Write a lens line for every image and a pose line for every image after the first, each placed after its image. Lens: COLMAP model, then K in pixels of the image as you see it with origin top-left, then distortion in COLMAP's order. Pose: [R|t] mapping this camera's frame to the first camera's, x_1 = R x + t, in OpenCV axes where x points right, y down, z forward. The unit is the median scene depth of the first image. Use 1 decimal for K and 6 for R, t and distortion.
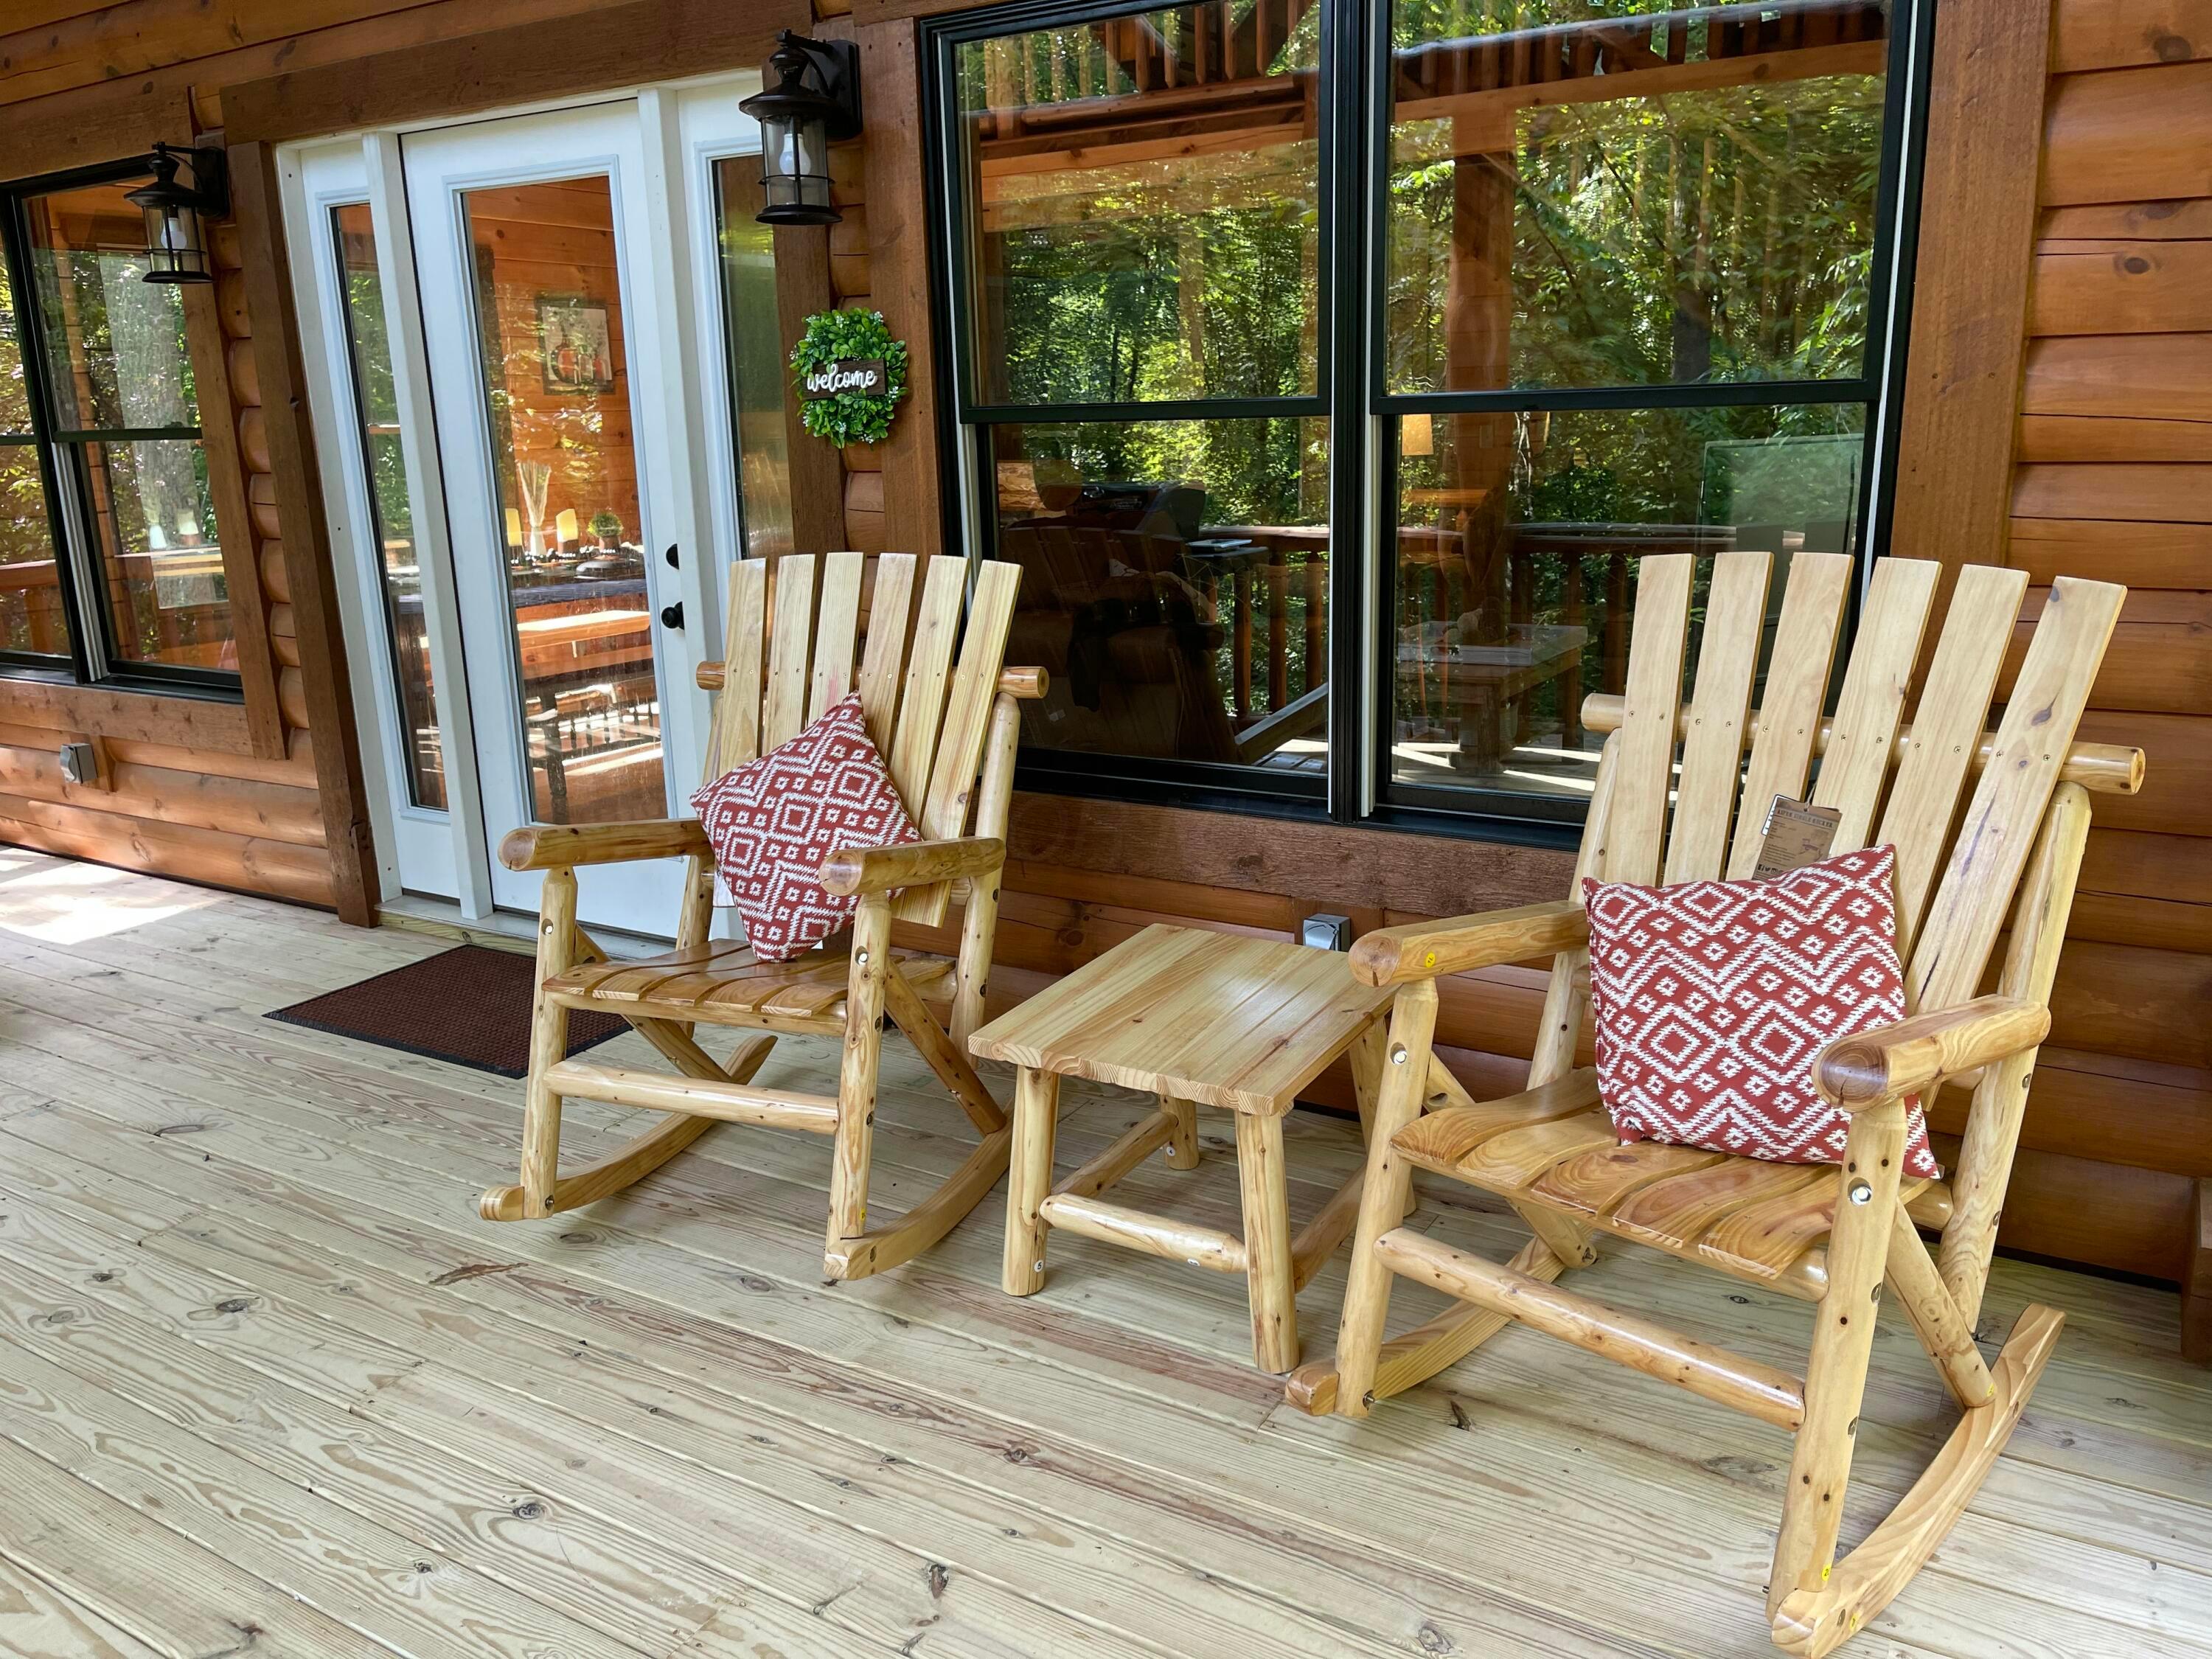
lens RADIAL K [[1656.1, 0, 1106.0], [0, 1656.1, 829.5], [0, 0, 1]] dist [-0.050014, -0.002956]
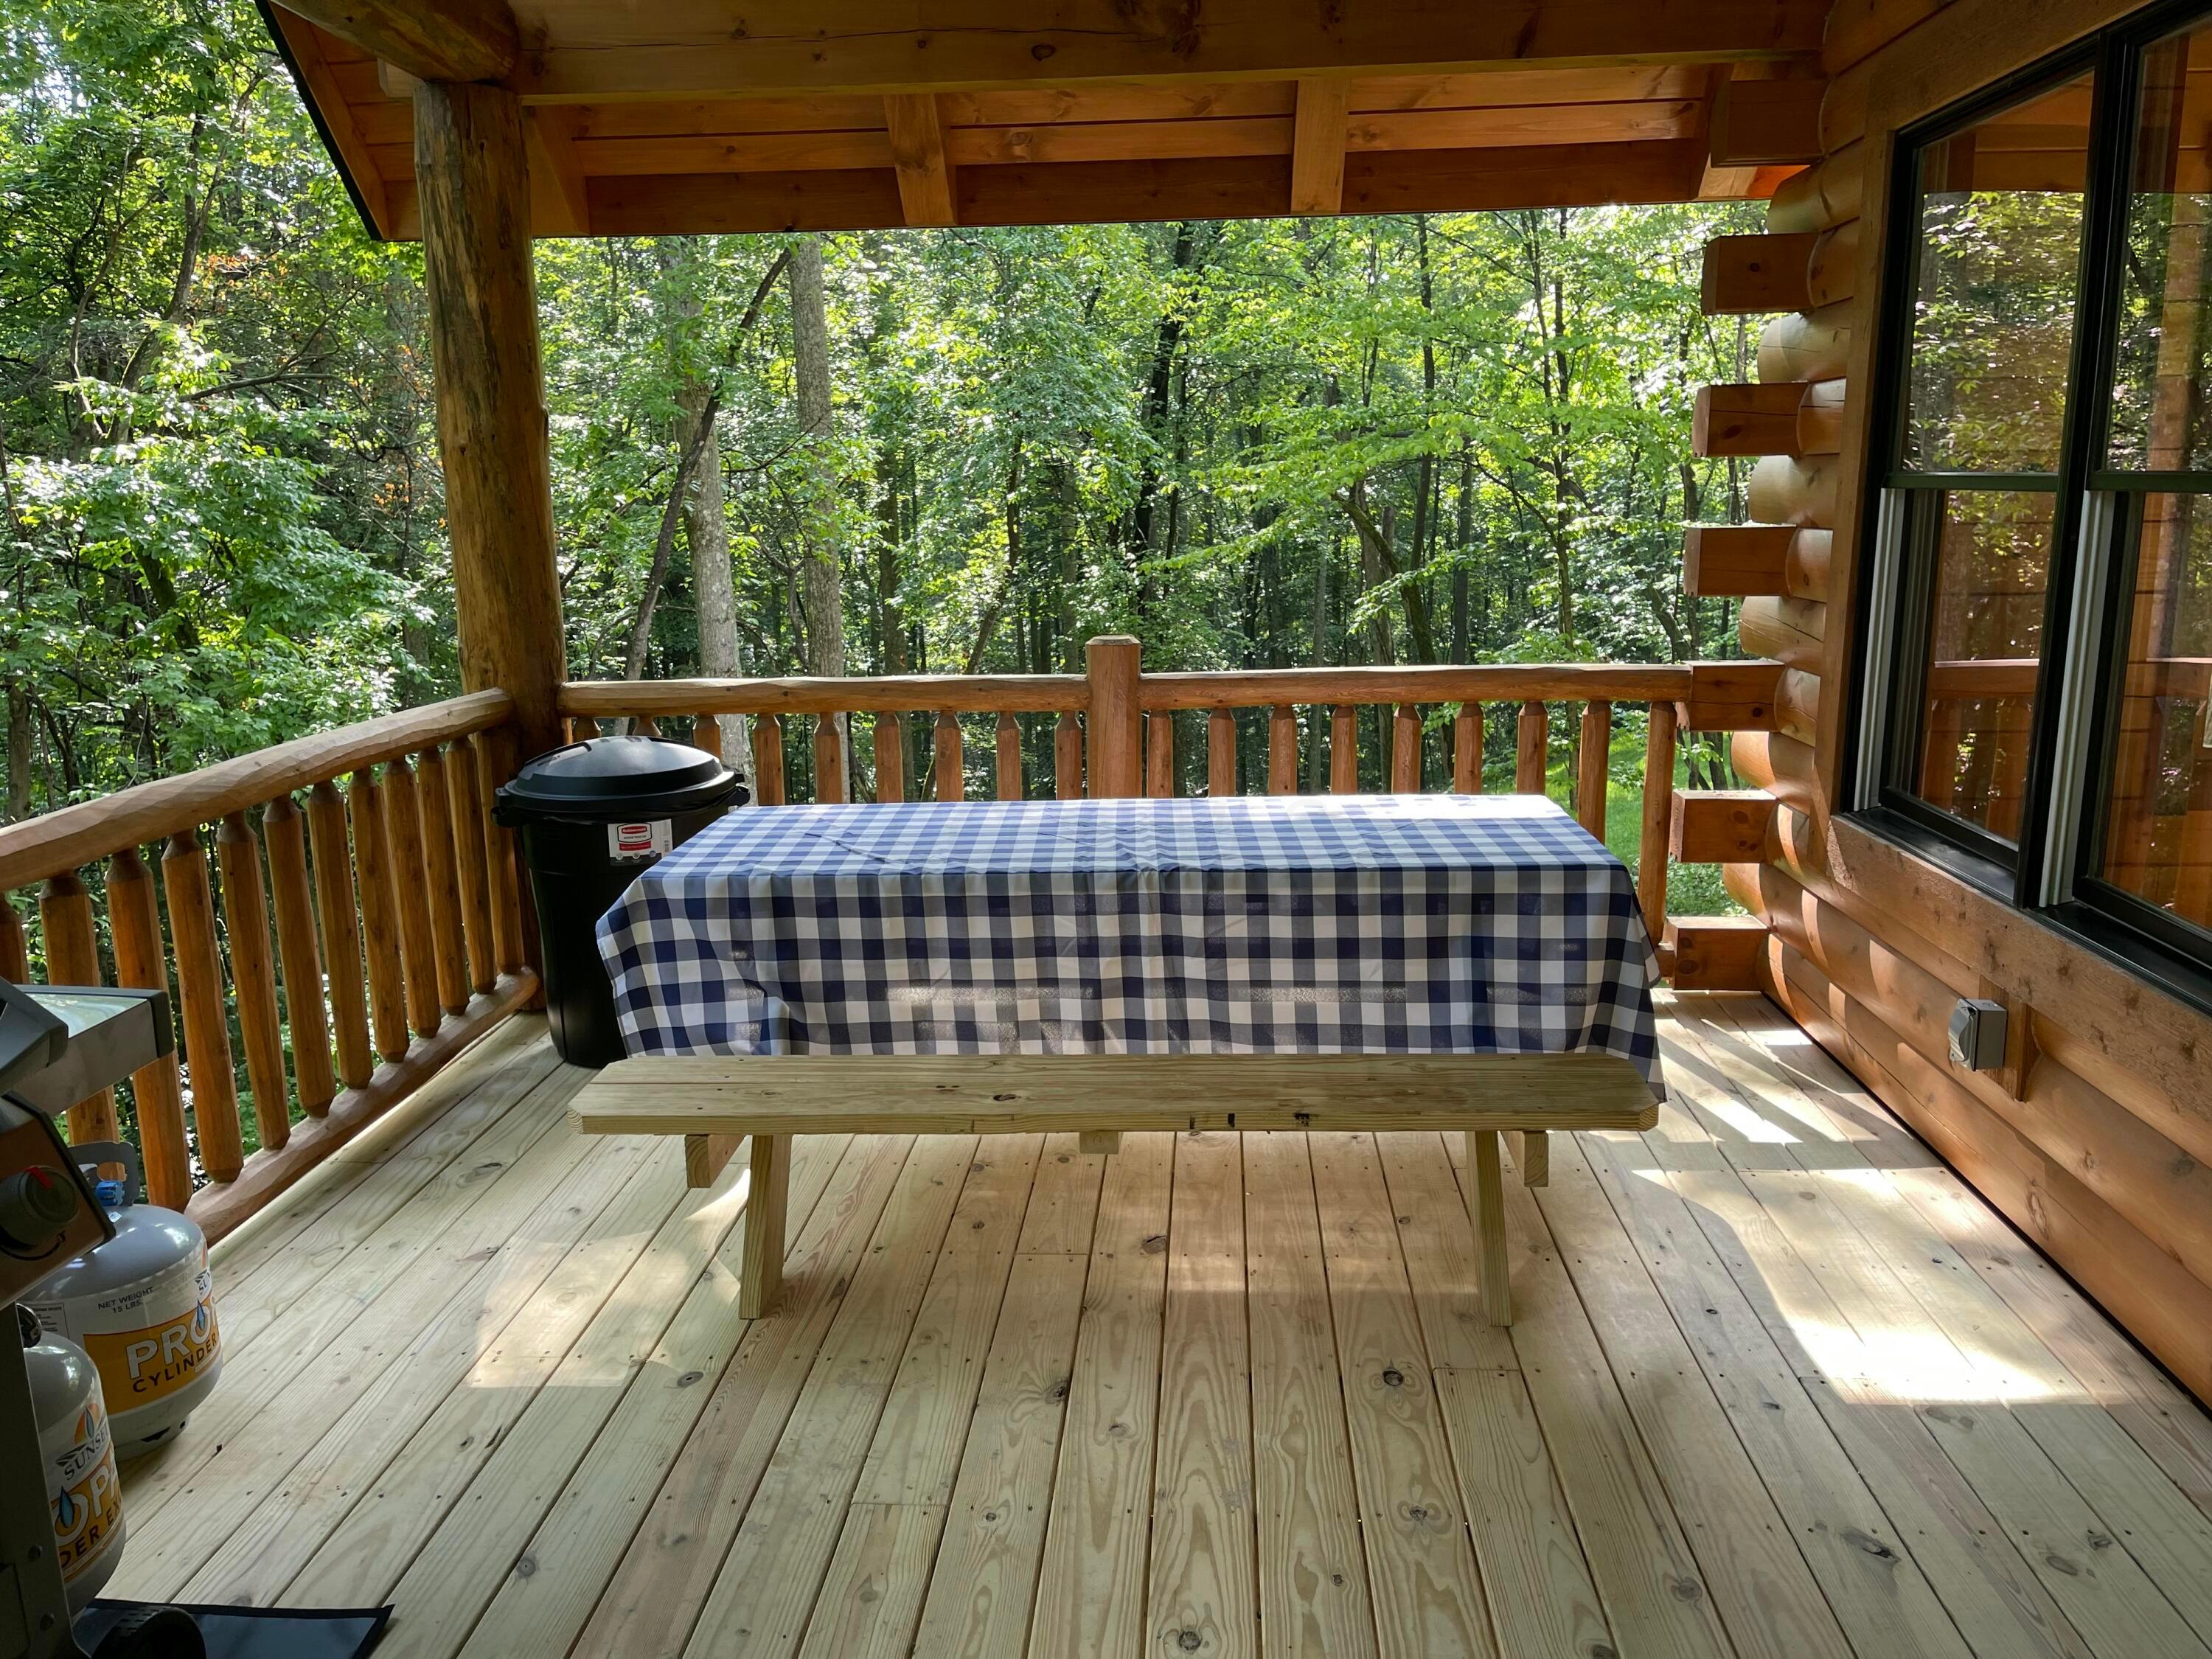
lens RADIAL K [[1656.1, 0, 1106.0], [0, 1656.1, 829.5], [0, 0, 1]] dist [-0.050014, -0.002956]
pose [[0.438088, 0.206505, -0.874891, -0.270402], [-0.217796, 0.968642, 0.119576, -0.116189], [0.872149, 0.138163, 0.469326, 0.436491]]
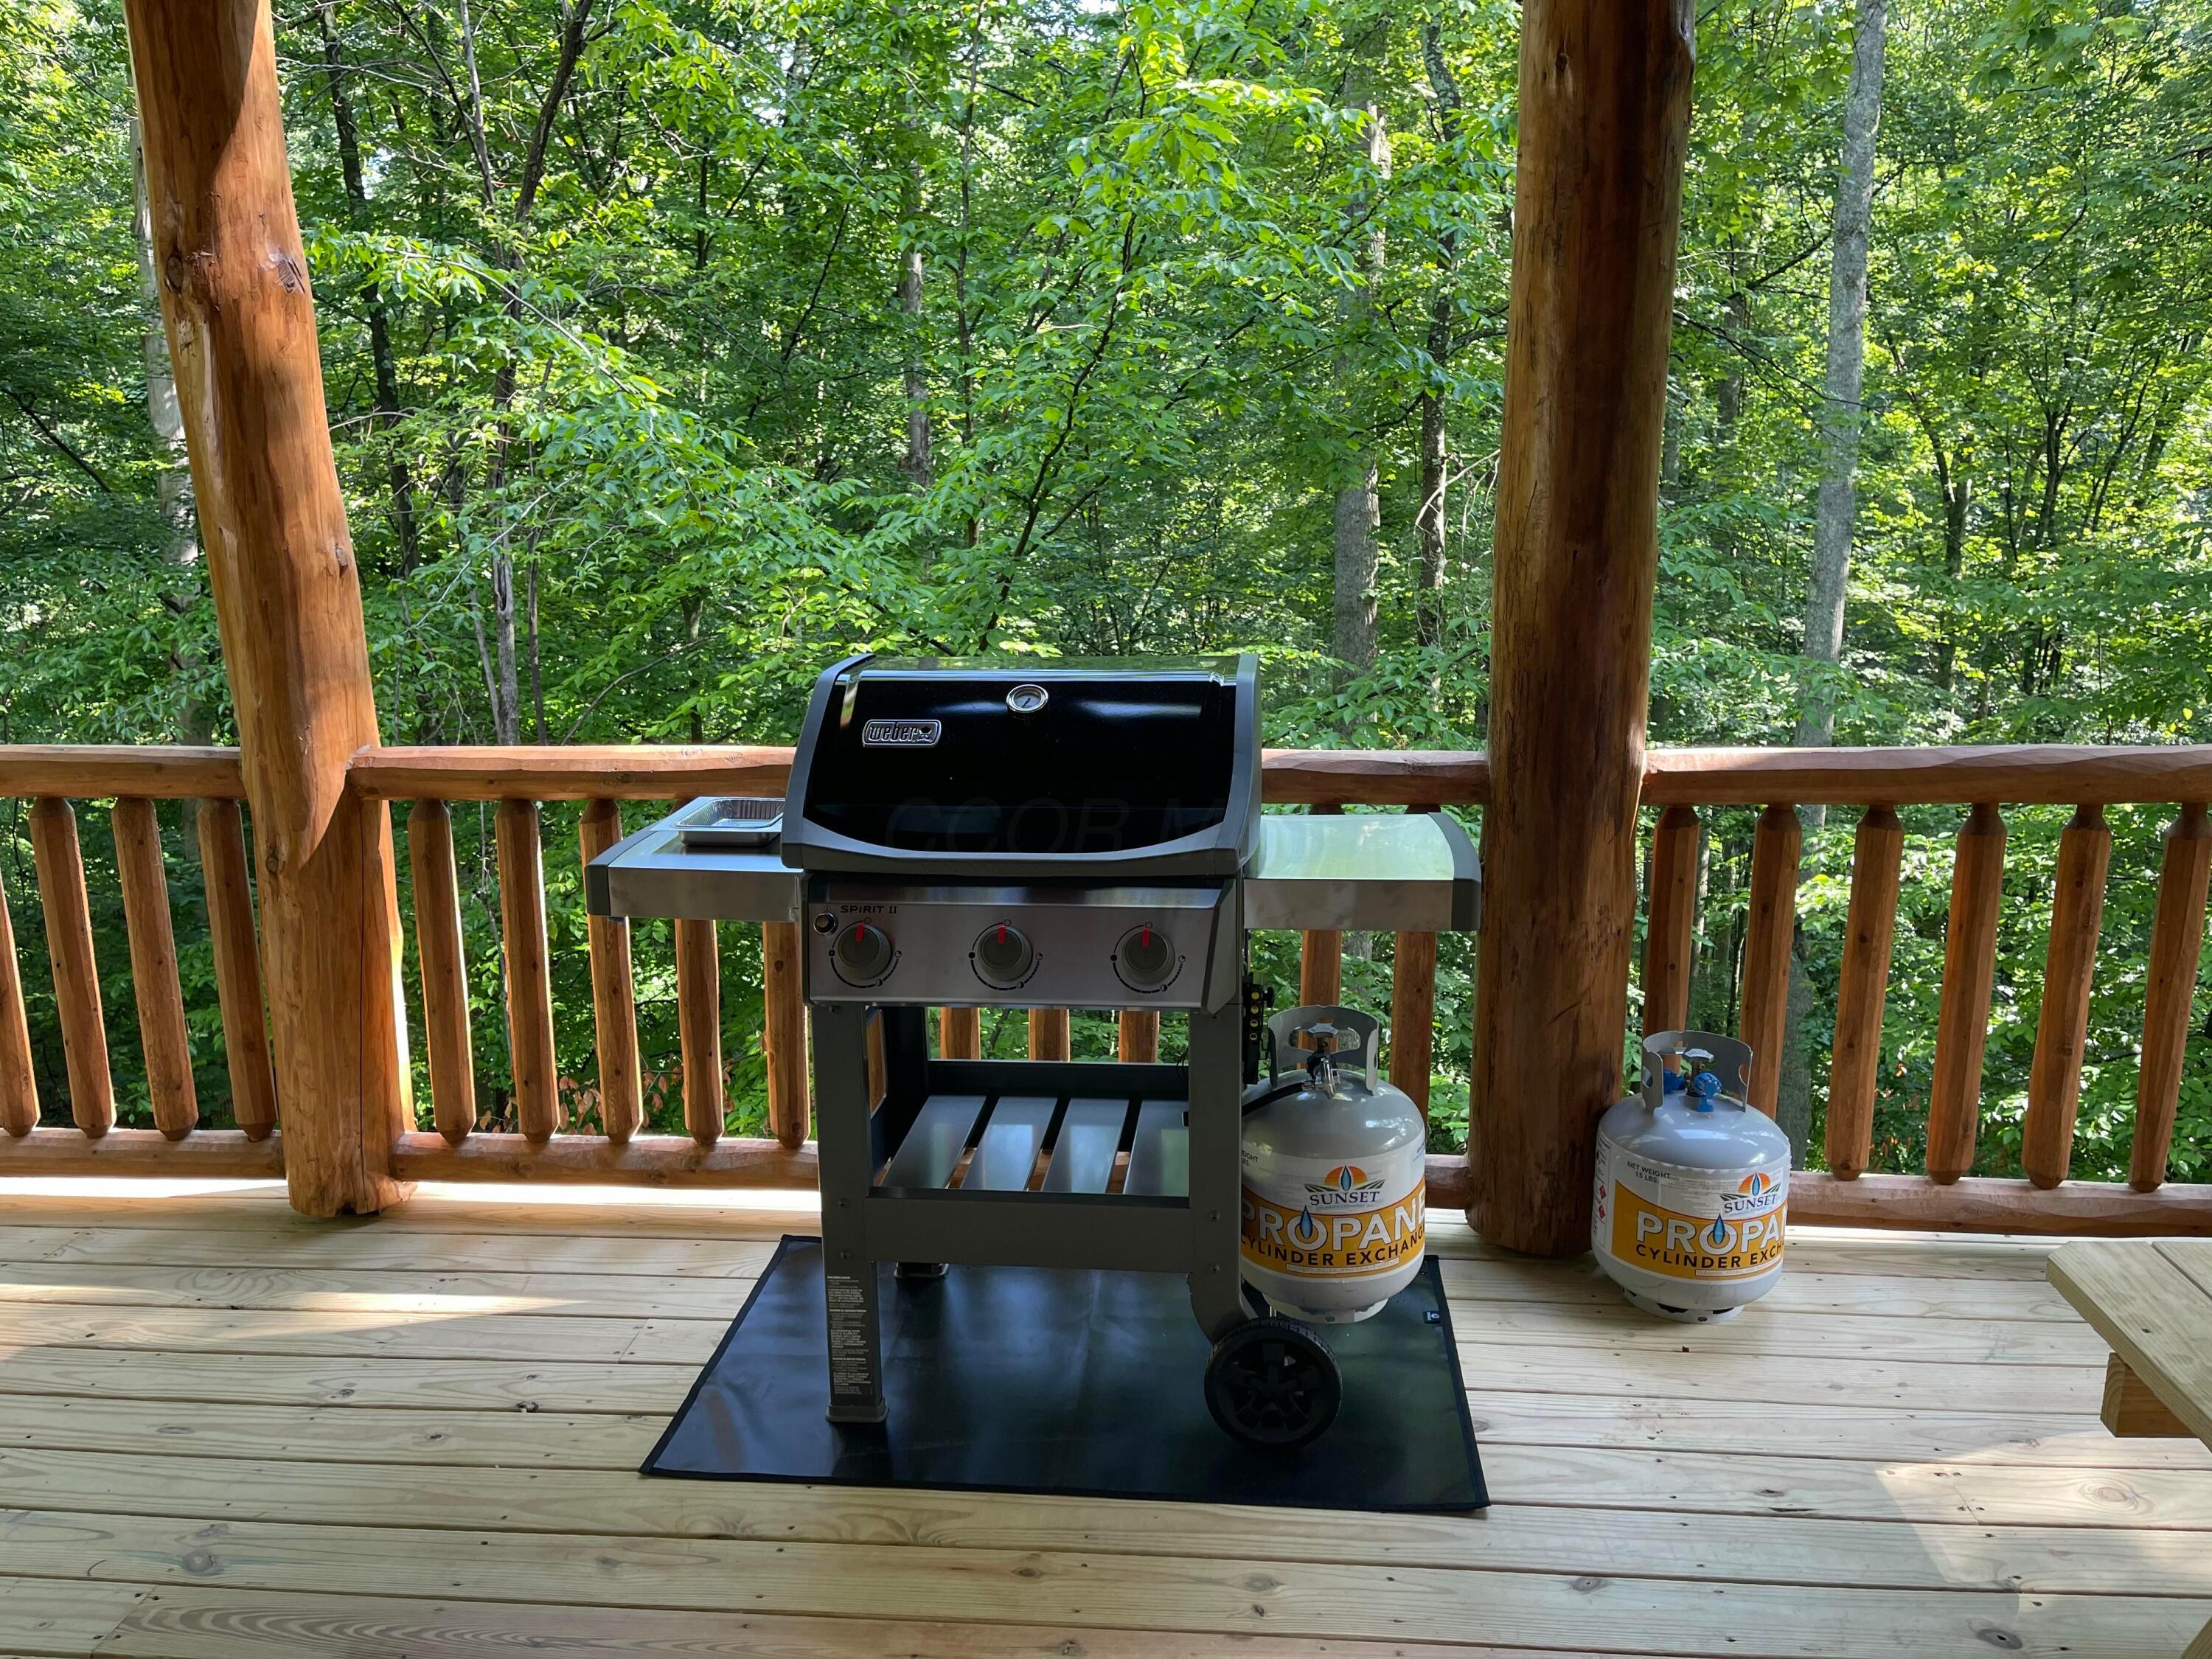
lens RADIAL K [[1656.1, 0, 1106.0], [0, 1656.1, 829.5], [0, 0, 1]] dist [-0.050014, -0.002956]
pose [[-0.908909, 0.127158, -0.397135, -0.405355], [-0.074682, 0.887336, 0.455036, -0.178234], [0.410253, 0.443245, -0.797011, 0.686506]]
